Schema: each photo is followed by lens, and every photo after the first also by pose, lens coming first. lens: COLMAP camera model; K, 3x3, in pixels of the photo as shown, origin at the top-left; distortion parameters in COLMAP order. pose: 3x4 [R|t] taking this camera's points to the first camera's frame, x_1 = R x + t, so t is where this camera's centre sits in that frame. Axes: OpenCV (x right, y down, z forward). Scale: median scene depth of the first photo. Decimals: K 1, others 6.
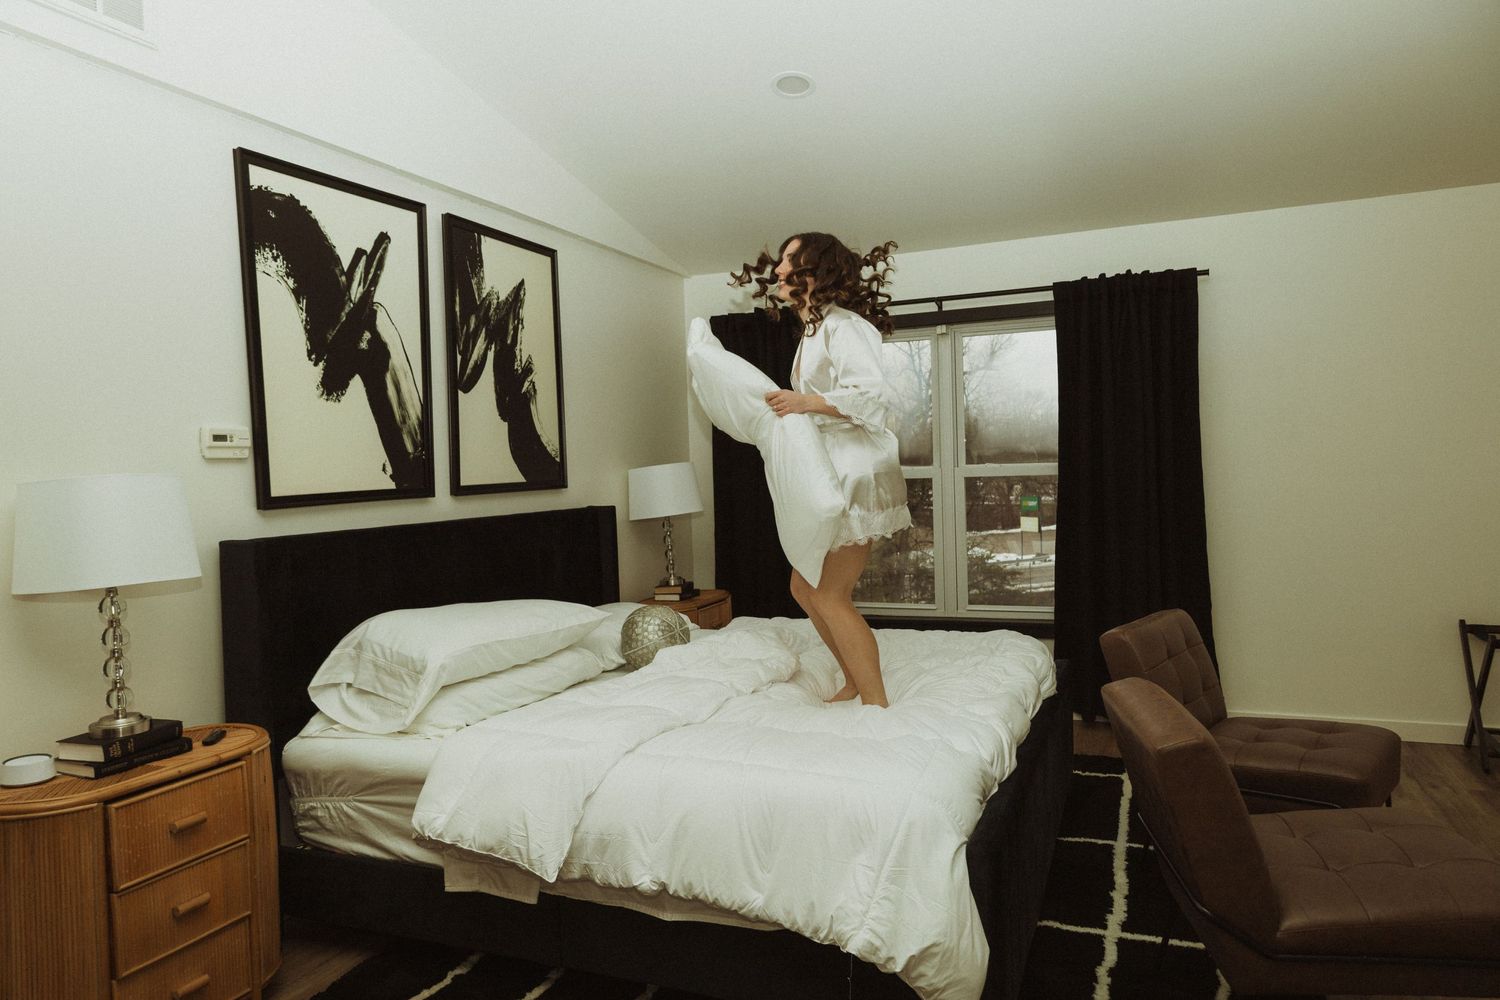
lens RADIAL K [[975.3, 0, 751.3], [0, 975.3, 501.5], [0, 0, 1]] dist [0.008988, -0.002487]
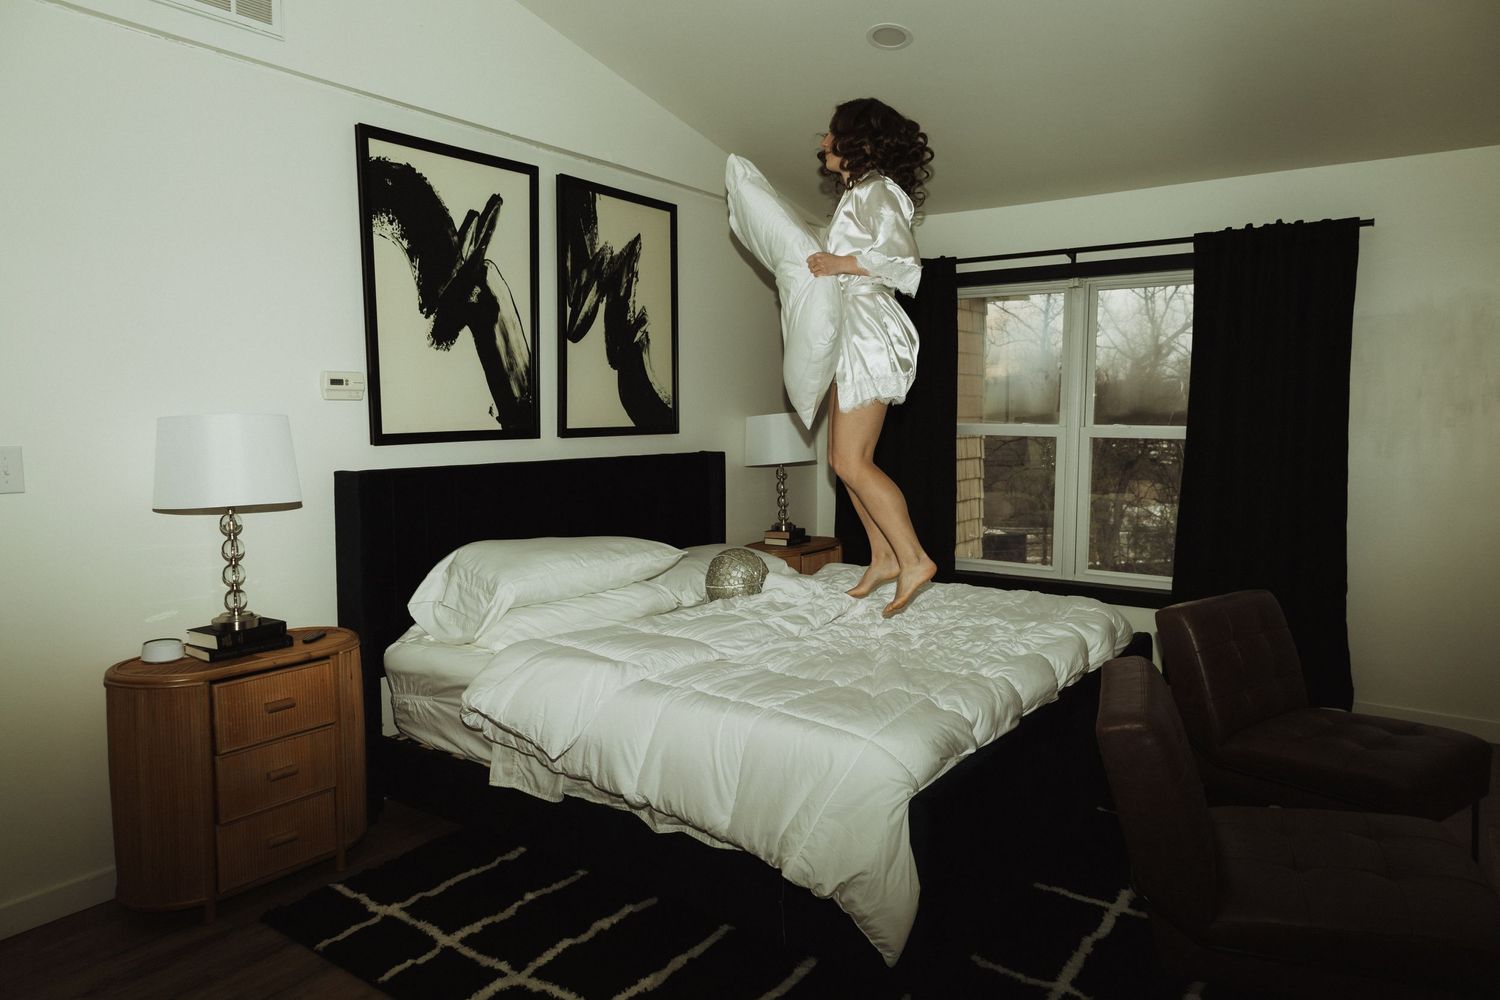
lens RADIAL K [[975.3, 0, 755.7], [0, 975.3, 501.6], [0, 0, 1]] dist [0.008988, -0.002487]
pose [[0.975892, 0.055168, -0.211166, 0.156643], [-0.042184, 0.996960, 0.065507, -0.016701], [0.214138, -0.055020, 0.975253, -0.022421]]
